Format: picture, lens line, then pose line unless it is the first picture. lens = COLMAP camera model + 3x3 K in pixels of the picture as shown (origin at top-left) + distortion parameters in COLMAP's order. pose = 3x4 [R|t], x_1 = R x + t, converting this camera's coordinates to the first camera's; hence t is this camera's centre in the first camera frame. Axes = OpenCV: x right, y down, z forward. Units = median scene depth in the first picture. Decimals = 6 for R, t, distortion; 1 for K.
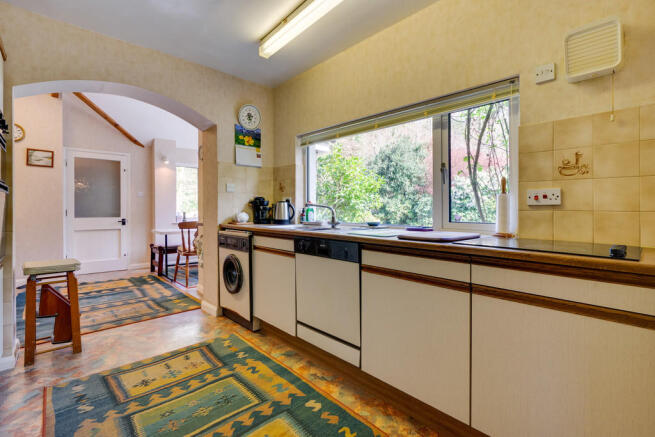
lens RADIAL K [[299.5, 0, 334.3], [0, 299.5, 209.5], [0, 0, 1]] dist [0.004687, 0.001514]
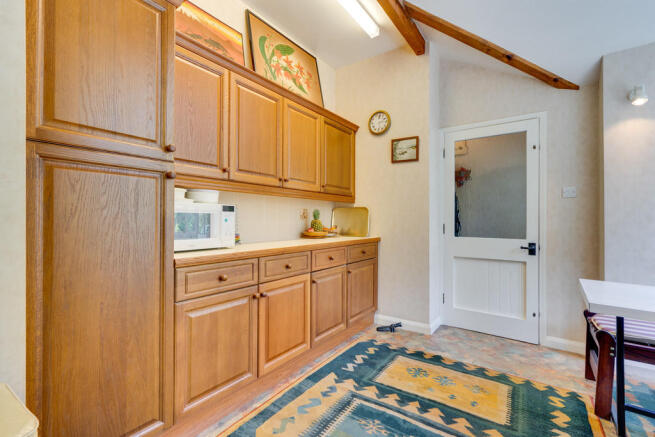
lens RADIAL K [[299.5, 0, 323.1], [0, 299.5, 220.4], [0, 0, 1]] dist [0.004687, 0.001514]
pose [[0.187201, -0.005528, -0.982306, -0.471127], [-0.004492, 0.999969, -0.006483, -0.003145], [0.982311, 0.005626, 0.187170, 0.977814]]
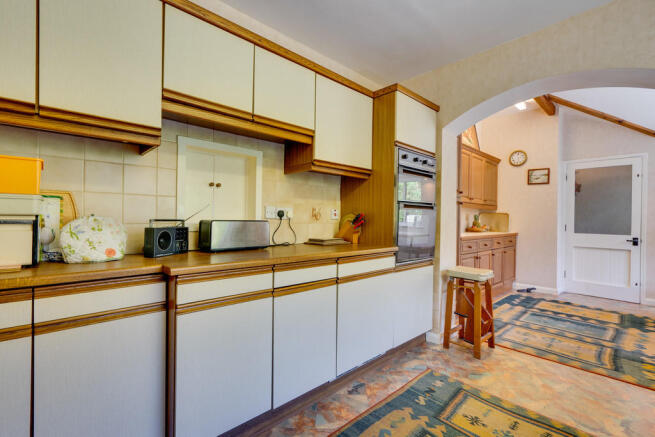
lens RADIAL K [[299.5, 0, 324.2], [0, 299.5, 219.3], [0, 0, 1]] dist [0.004687, 0.001514]
pose [[-0.009213, -0.003673, -0.999951, 0.156456], [-0.017328, 0.999844, -0.003513, 0.000413], [0.999807, 0.017295, -0.009276, 0.347175]]
